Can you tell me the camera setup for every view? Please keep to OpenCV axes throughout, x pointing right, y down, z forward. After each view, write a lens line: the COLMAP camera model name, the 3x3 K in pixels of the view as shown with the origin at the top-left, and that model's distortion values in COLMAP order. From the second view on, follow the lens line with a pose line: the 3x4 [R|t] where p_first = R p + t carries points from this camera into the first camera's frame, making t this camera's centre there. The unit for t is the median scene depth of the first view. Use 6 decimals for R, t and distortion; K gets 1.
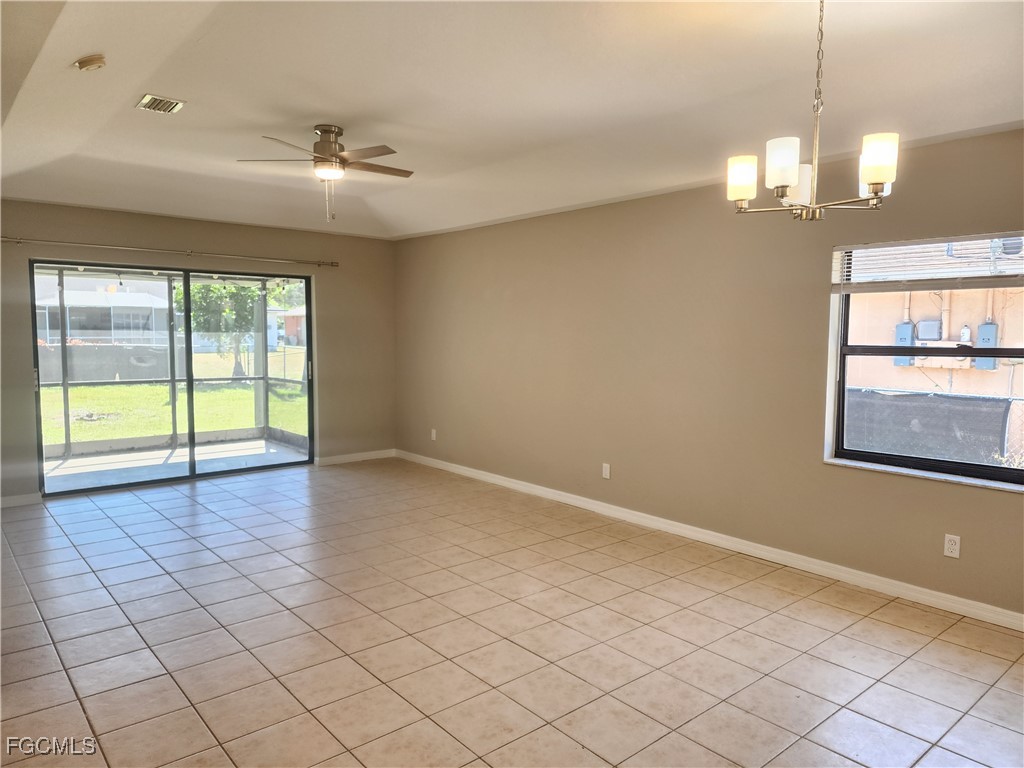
lens RADIAL K [[692.0, 0, 515.0], [0, 692.0, 378.9], [0, 0, 1]] dist [0.060998, -0.061245]
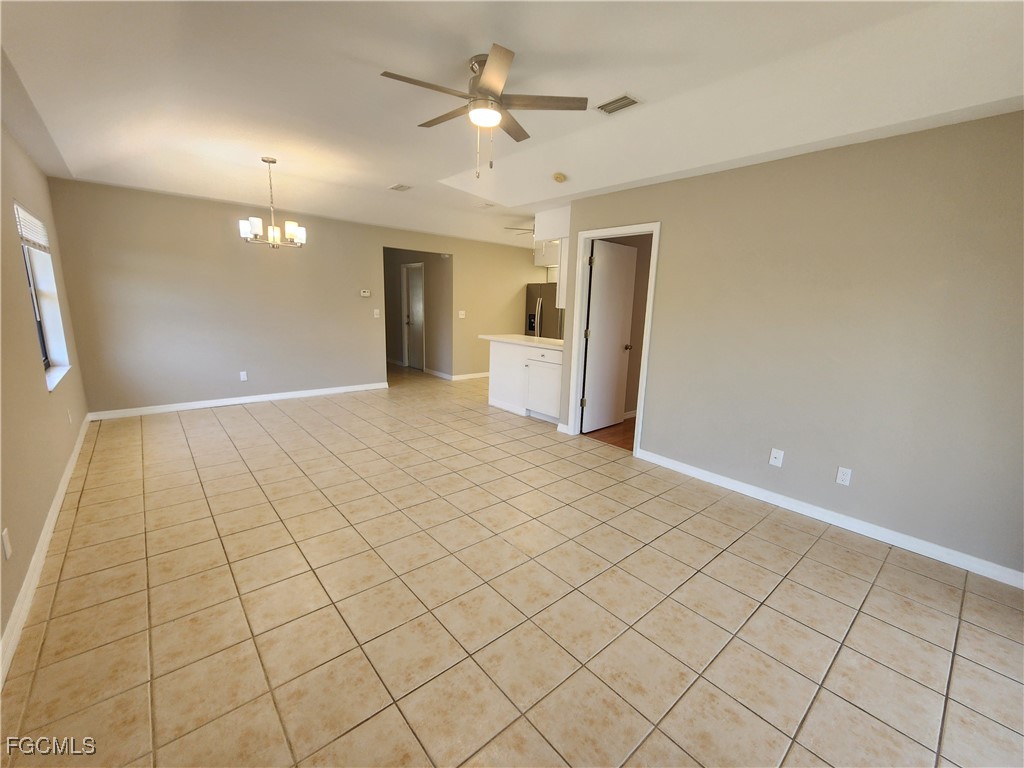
lens RADIAL K [[428.9, 0, 519.2], [0, 428.9, 375.3], [0, 0, 1]] dist [-0.005763, 0.002860]
pose [[-0.998842, -0.043694, -0.020128, -0.325519], [-0.047224, 0.970347, 0.237059, -0.115389], [0.009173, 0.237735, -0.971287, 1.707790]]
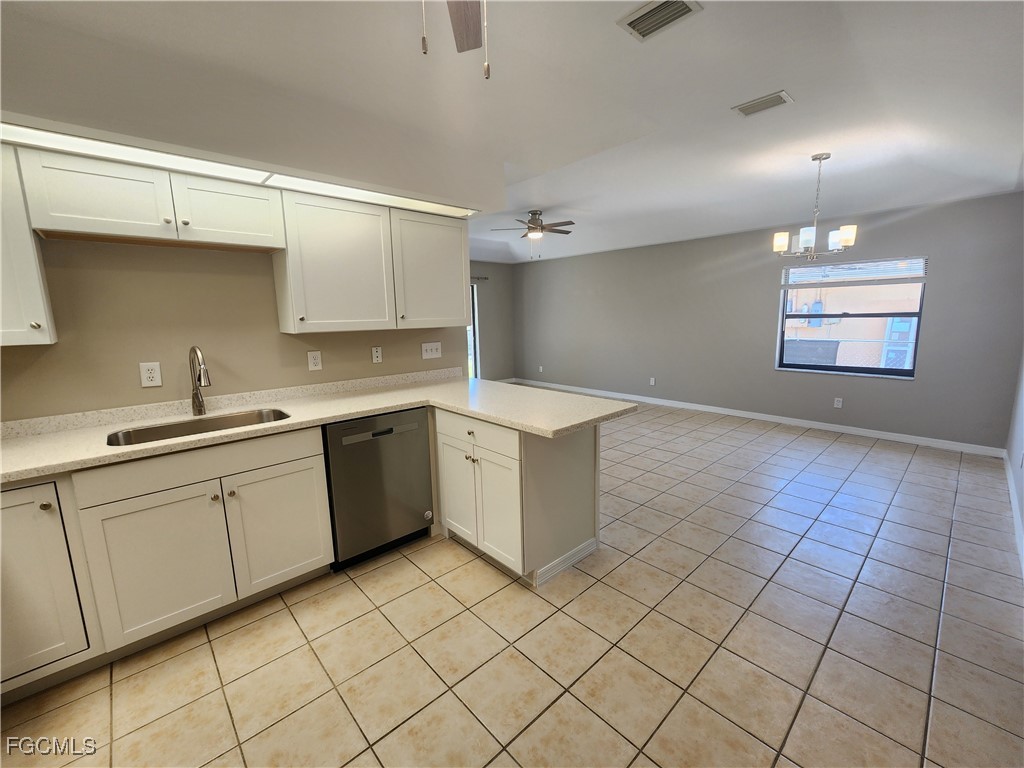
lens RADIAL K [[428.9, 0, 519.5], [0, 428.9, 378.3], [0, 0, 1]] dist [-0.005763, 0.002860]
pose [[0.998646, -0.031947, 0.041046, -0.393196], [0.028589, 0.996390, 0.079935, 0.018852], [-0.043452, -0.078654, 0.995955, -0.272560]]
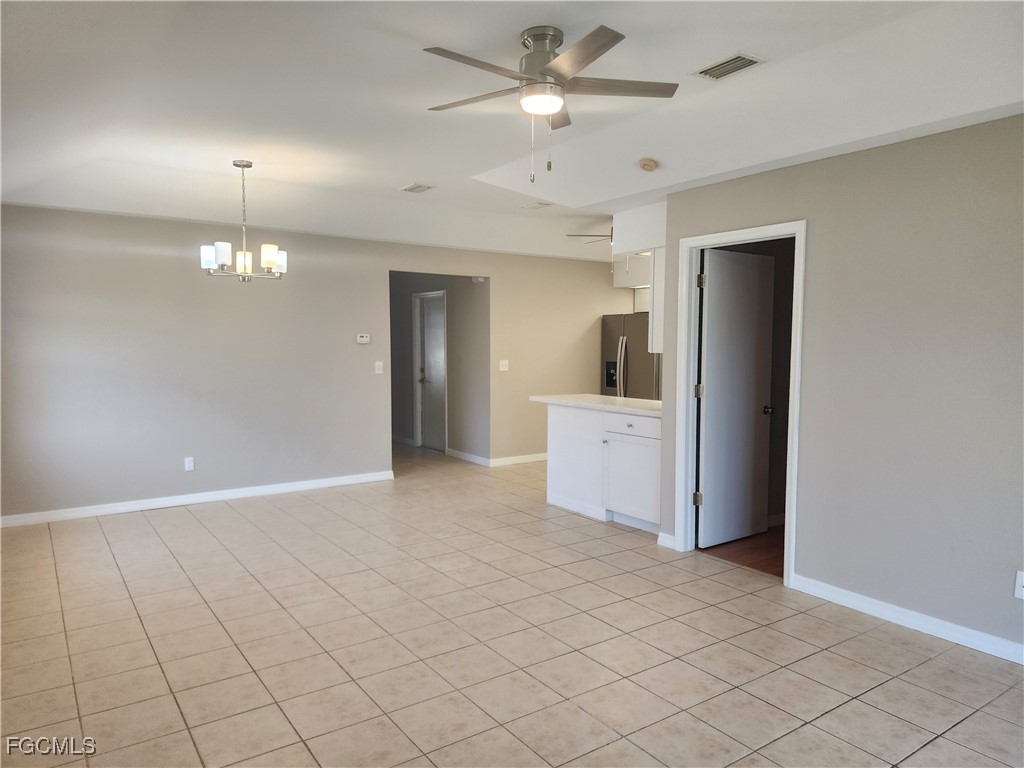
lens RADIAL K [[692.0, 0, 511.1], [0, 692.0, 389.9], [0, 0, 1]] dist [0.060998, -0.061245]
pose [[-0.994847, -0.022099, 0.098948, -0.321154], [-0.007917, 0.989909, 0.141481, -0.127573], [-0.101076, 0.139969, -0.984983, 1.778792]]
